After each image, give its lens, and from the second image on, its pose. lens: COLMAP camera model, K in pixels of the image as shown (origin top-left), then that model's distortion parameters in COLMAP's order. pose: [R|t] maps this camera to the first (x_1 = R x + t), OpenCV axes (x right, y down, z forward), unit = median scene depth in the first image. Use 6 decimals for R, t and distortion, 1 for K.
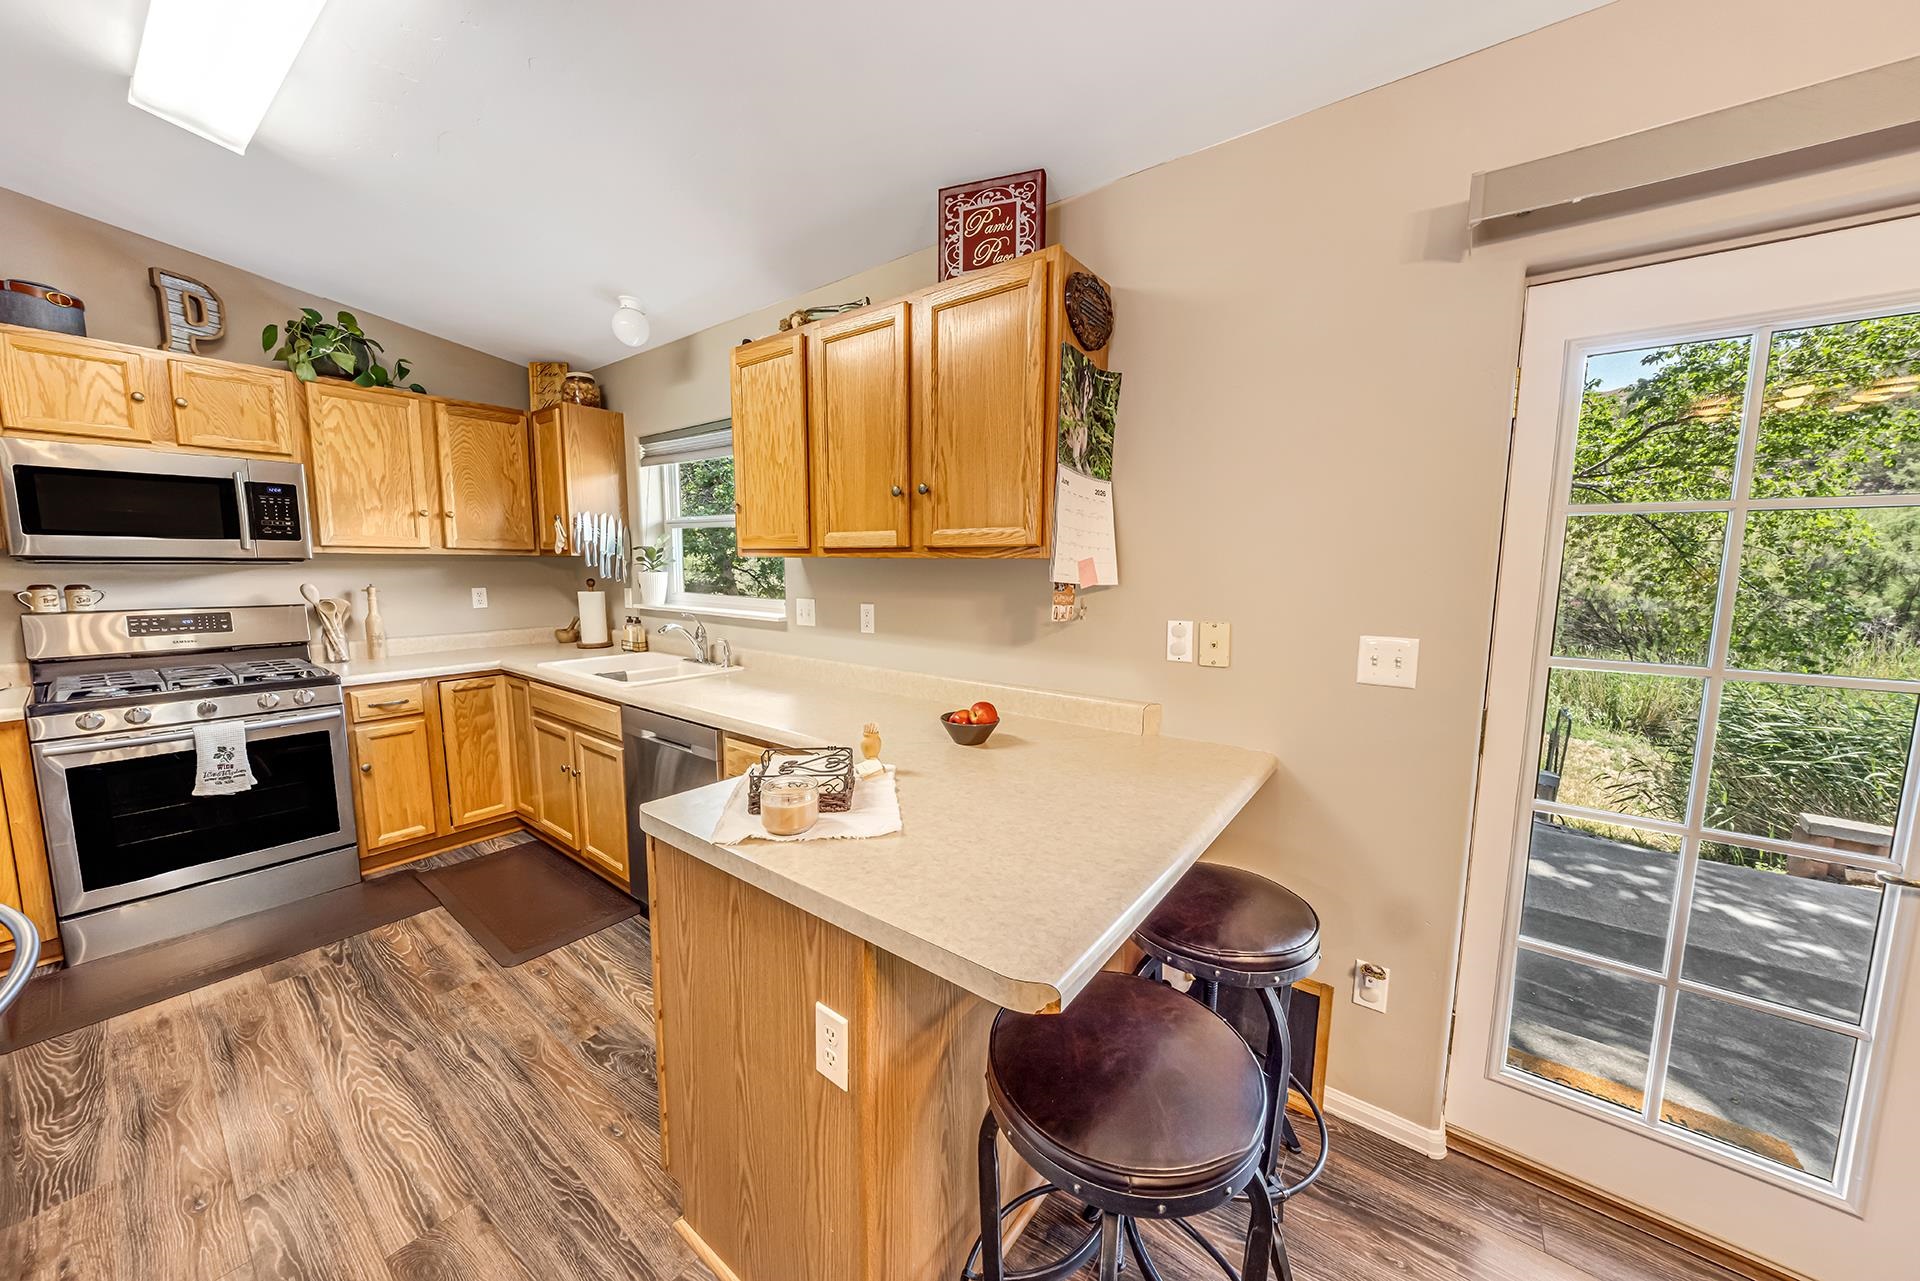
lens RADIAL K [[665.7, 0, 964.1], [0, 665.7, 641.8], [0, 0, 1]] dist [0.001070, 0.000041]
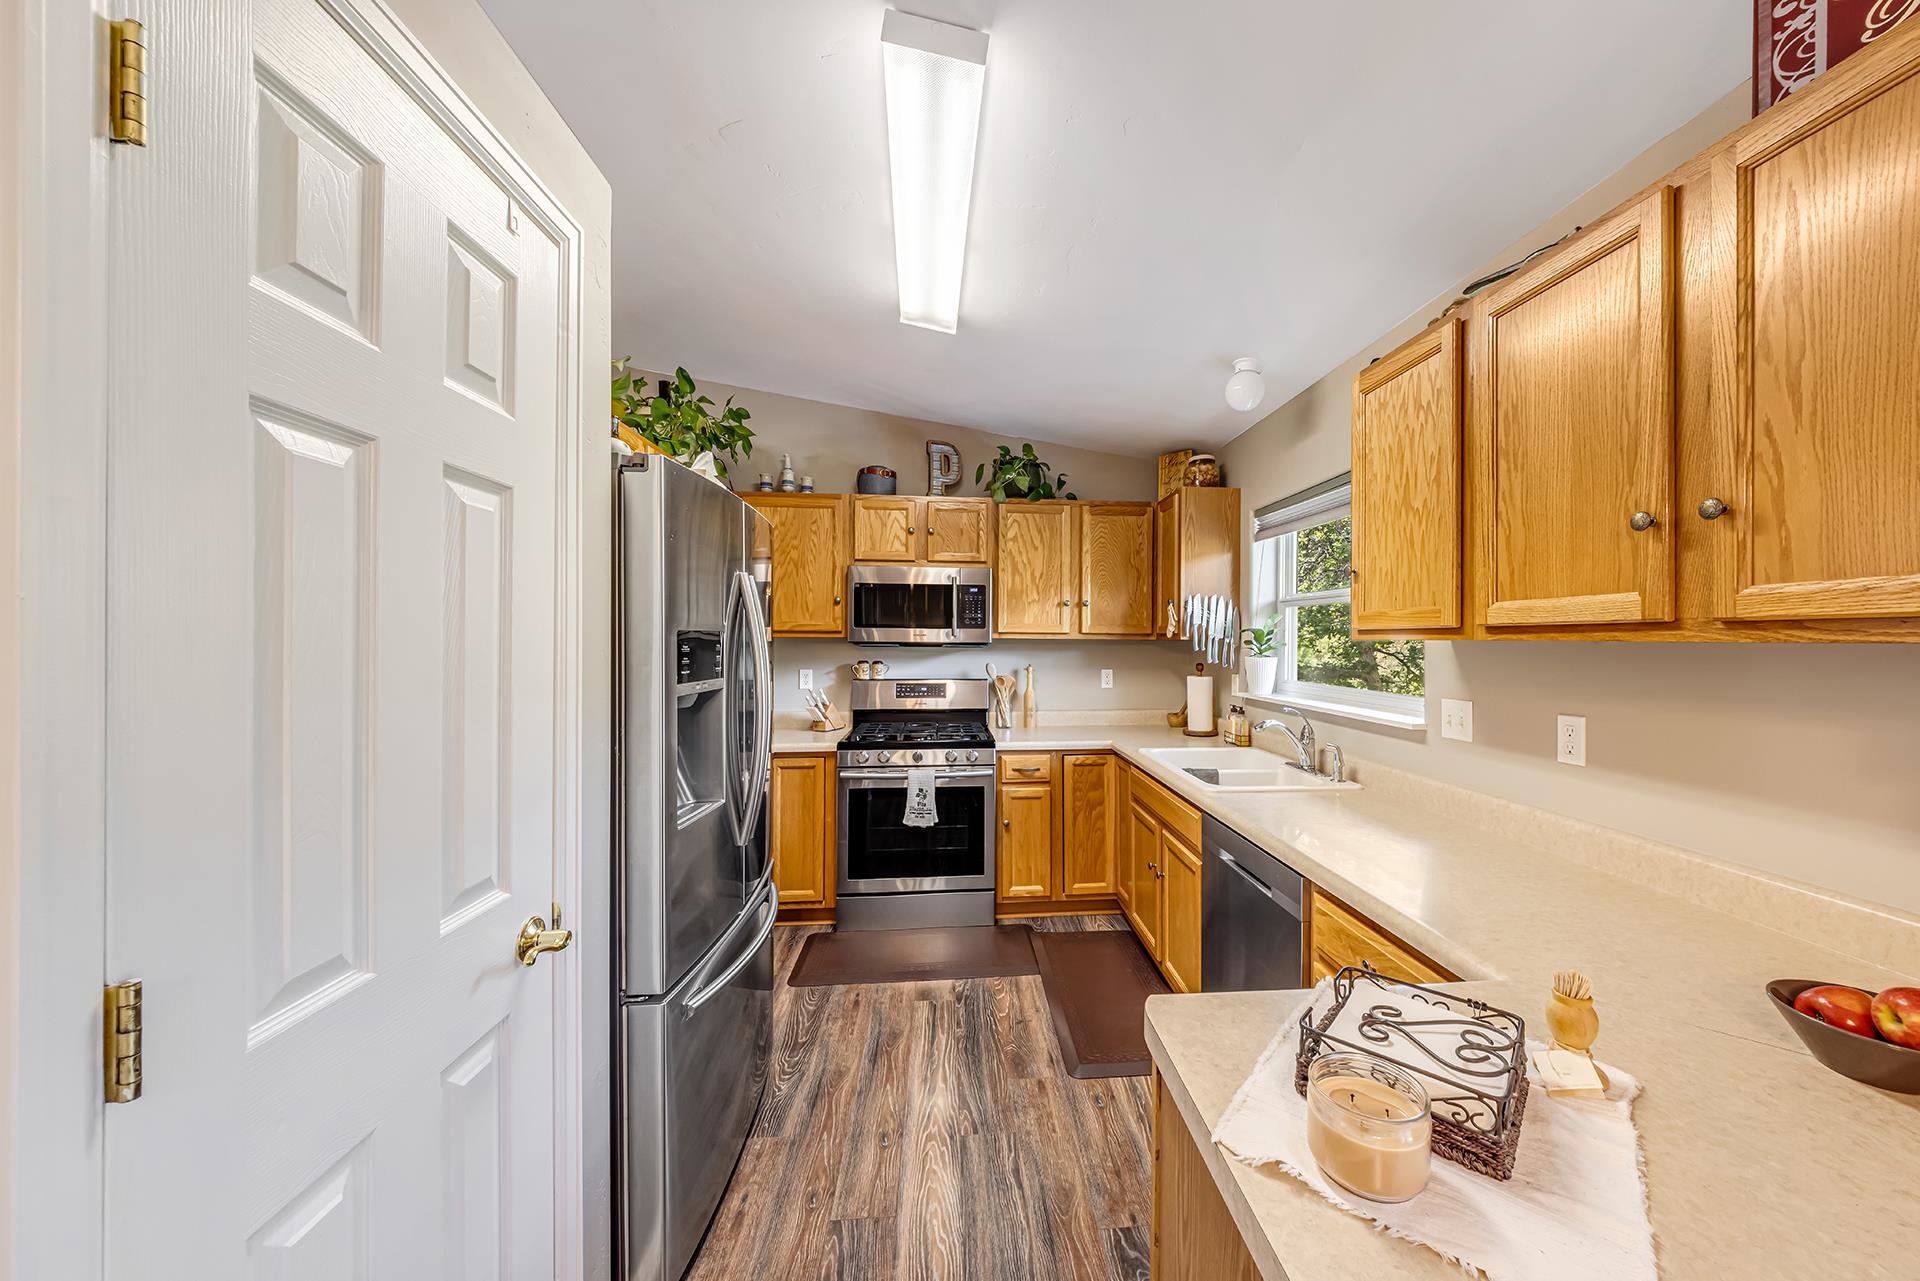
lens RADIAL K [[683.9, 0, 998.8], [0, 683.9, 636.7], [0, 0, 1]] dist [0.007749, -0.002210]
pose [[0.663173, -0.008072, -0.748422, -0.021981], [-0.089268, 0.991951, -0.089799, -0.024201], [0.743123, 0.126363, 0.657115, 0.179912]]
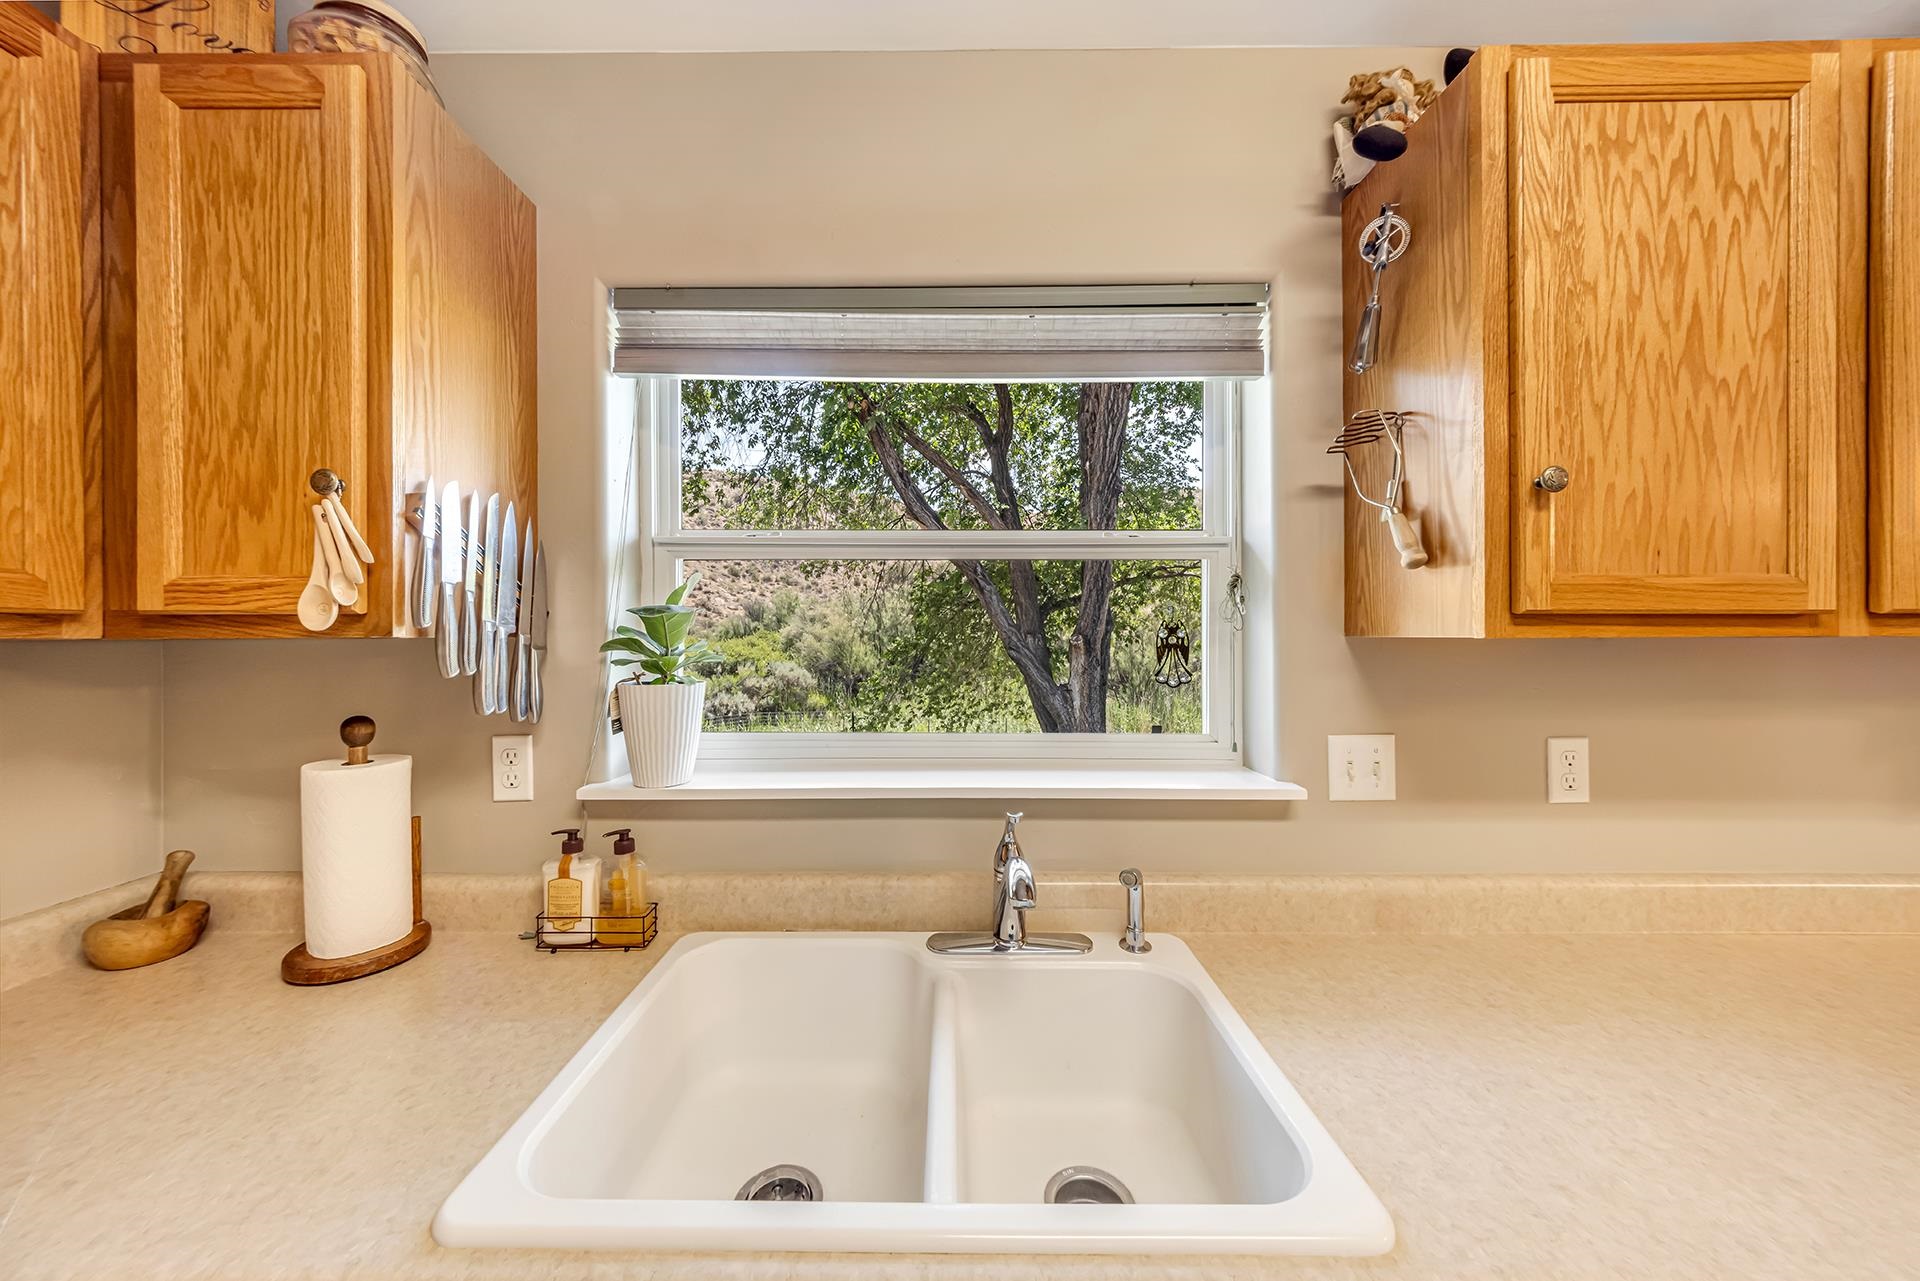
lens RADIAL K [[665.7, 0, 964.1], [0, 665.7, 641.8], [0, 0, 1]] dist [0.001070, 0.000041]
pose [[0.798856, -0.010667, 0.601427, -0.700095], [0.081047, 0.992634, -0.090046, -0.107593], [-0.596037, 0.120678, 0.793837, 0.827742]]
